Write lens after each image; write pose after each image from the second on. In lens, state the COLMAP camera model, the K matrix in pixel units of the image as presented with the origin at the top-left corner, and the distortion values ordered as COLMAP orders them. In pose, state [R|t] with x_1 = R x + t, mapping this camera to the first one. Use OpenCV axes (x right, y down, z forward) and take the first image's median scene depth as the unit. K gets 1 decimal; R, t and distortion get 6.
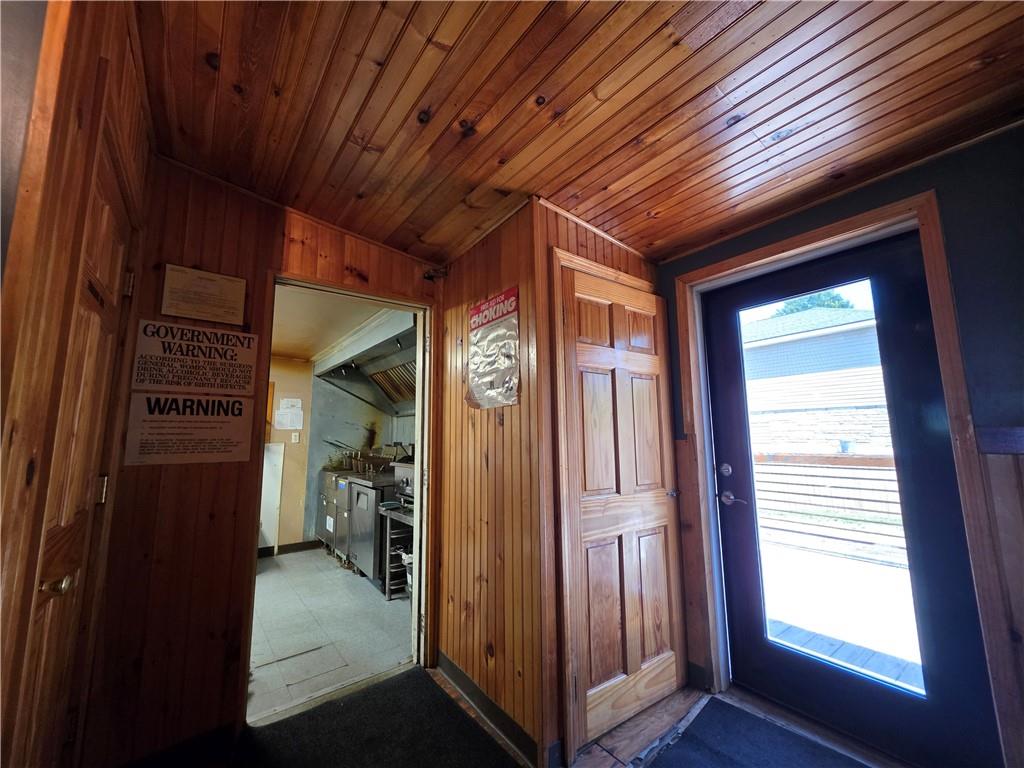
lens RADIAL K [[409.3, 0, 512.4], [0, 409.3, 383.5], [0, 0, 1]] dist [0.000353, 0.000445]
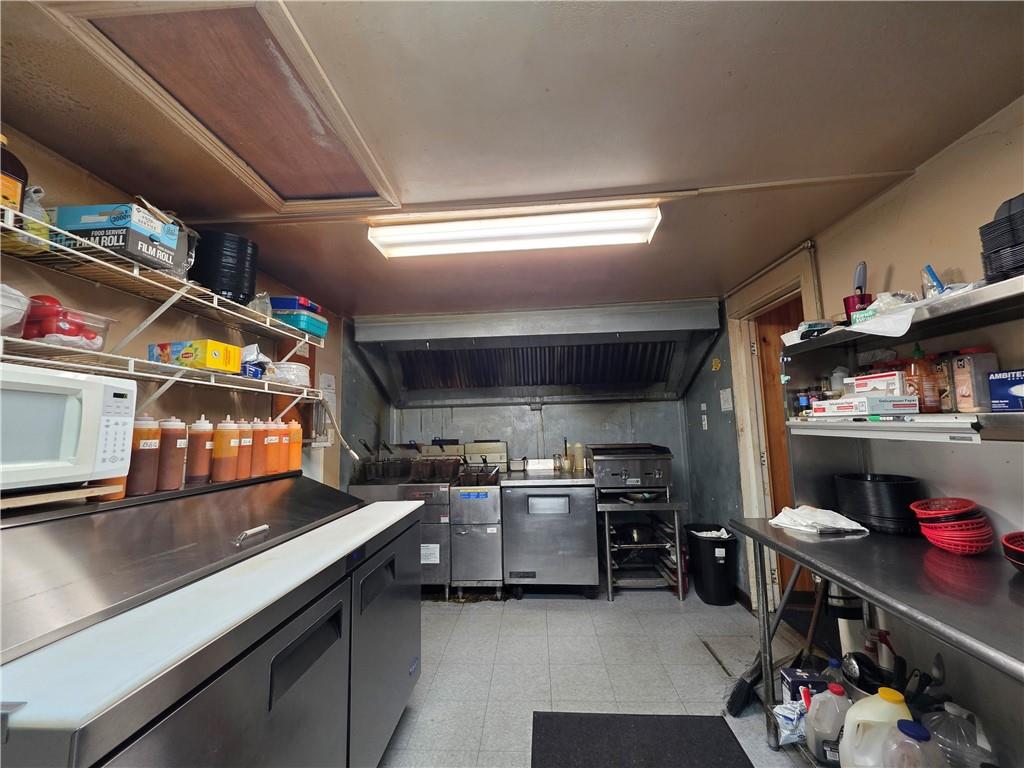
lens RADIAL K [[409.3, 0, 512.4], [0, 409.3, 383.5], [0, 0, 1]] dist [0.000353, 0.000445]
pose [[0.665852, 0.074933, 0.742312, -0.821594], [-0.073117, 0.996708, -0.035027, 0.053382], [-0.742493, -0.030953, 0.669139, 0.376445]]
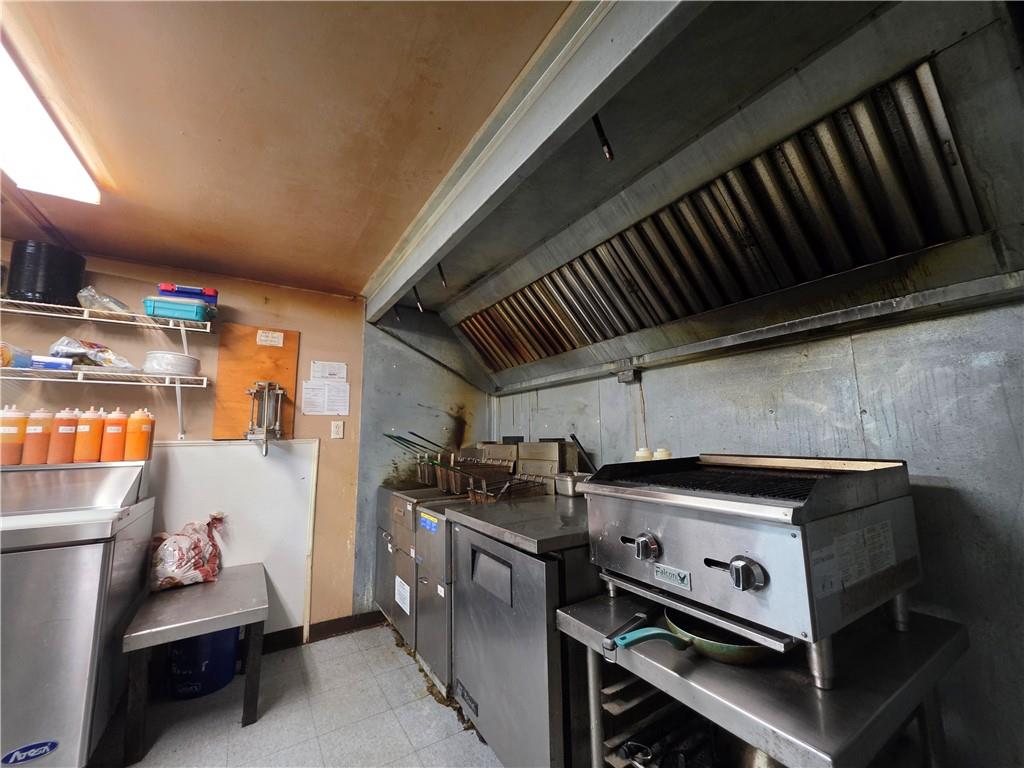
lens RADIAL K [[409.3, 0, 512.4], [0, 409.3, 383.5], [0, 0, 1]] dist [0.000353, 0.000445]
pose [[0.995127, -0.019155, -0.096719, -0.231916], [0.018697, 0.999809, -0.005641, 0.076452], [0.096809, 0.003805, 0.995296, 0.457927]]
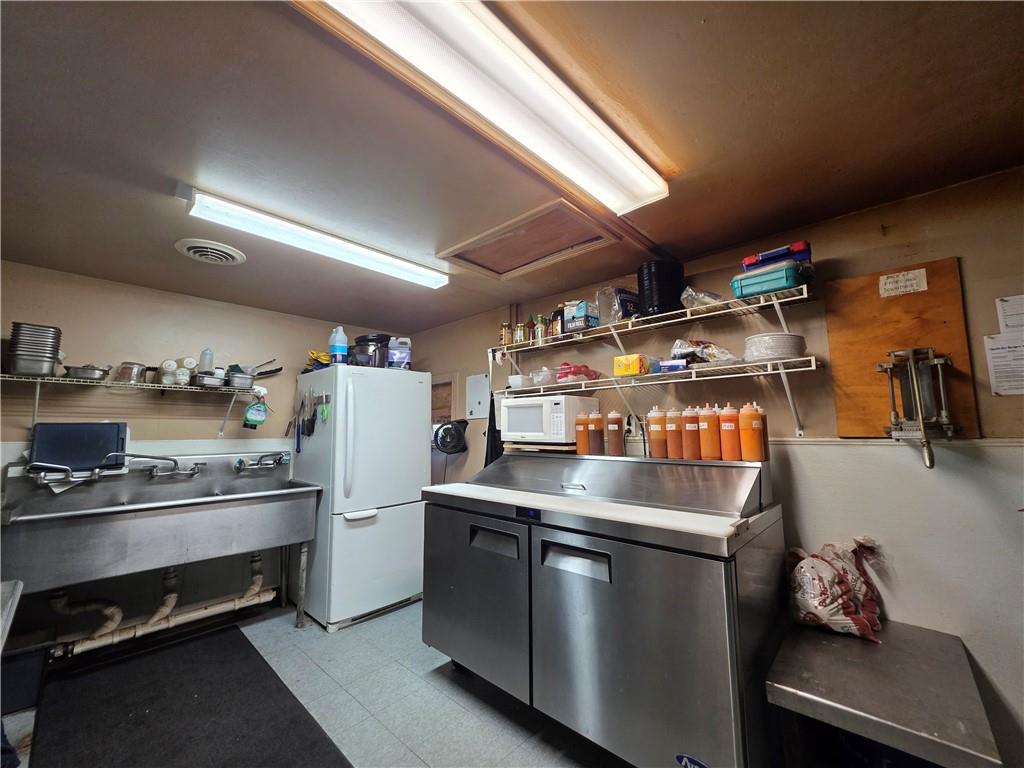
lens RADIAL K [[409.3, 0, 512.4], [0, 409.3, 383.5], [0, 0, 1]] dist [0.000353, 0.000445]
pose [[0.154125, -0.108494, -0.982077, -0.316201], [0.130188, 0.987517, -0.088663, 0.080730], [0.979437, -0.114189, 0.166325, 0.567545]]
